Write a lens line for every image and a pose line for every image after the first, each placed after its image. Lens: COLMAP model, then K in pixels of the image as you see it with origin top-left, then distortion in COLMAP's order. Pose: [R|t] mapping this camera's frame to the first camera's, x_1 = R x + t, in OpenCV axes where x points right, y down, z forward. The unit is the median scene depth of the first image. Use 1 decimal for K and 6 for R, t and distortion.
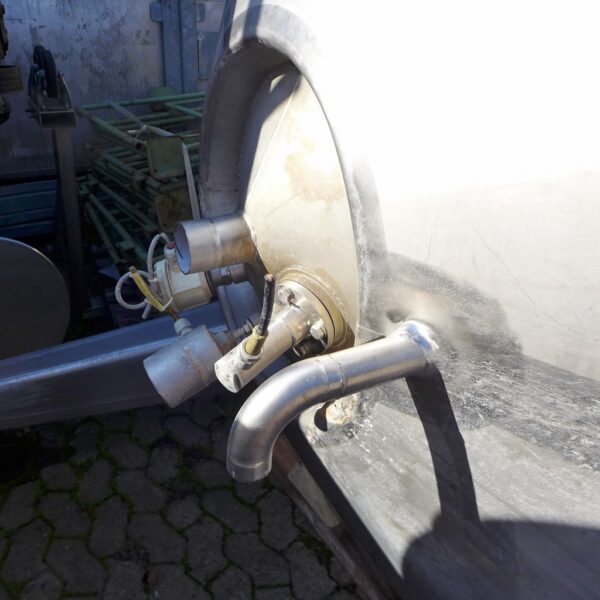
lens RADIAL K [[588.0, 0, 299.2], [0, 588.0, 272.4], [0, 0, 1]] dist [-0.061050, -0.001620]
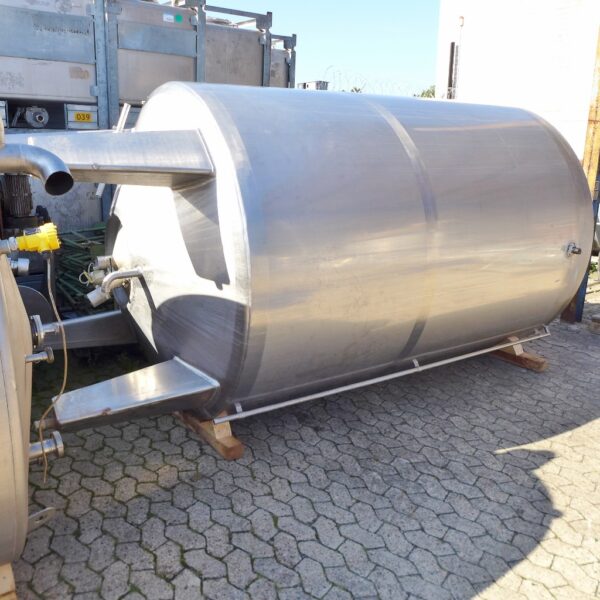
lens RADIAL K [[588.0, 0, 299.2], [0, 588.0, 272.4], [0, 0, 1]] dist [-0.061050, -0.001620]
pose [[0.995667, -0.032046, 0.087298, 0.744605], [0.049469, 0.977424, -0.205413, 0.819029], [-0.078744, 0.208842, 0.974774, -2.697827]]
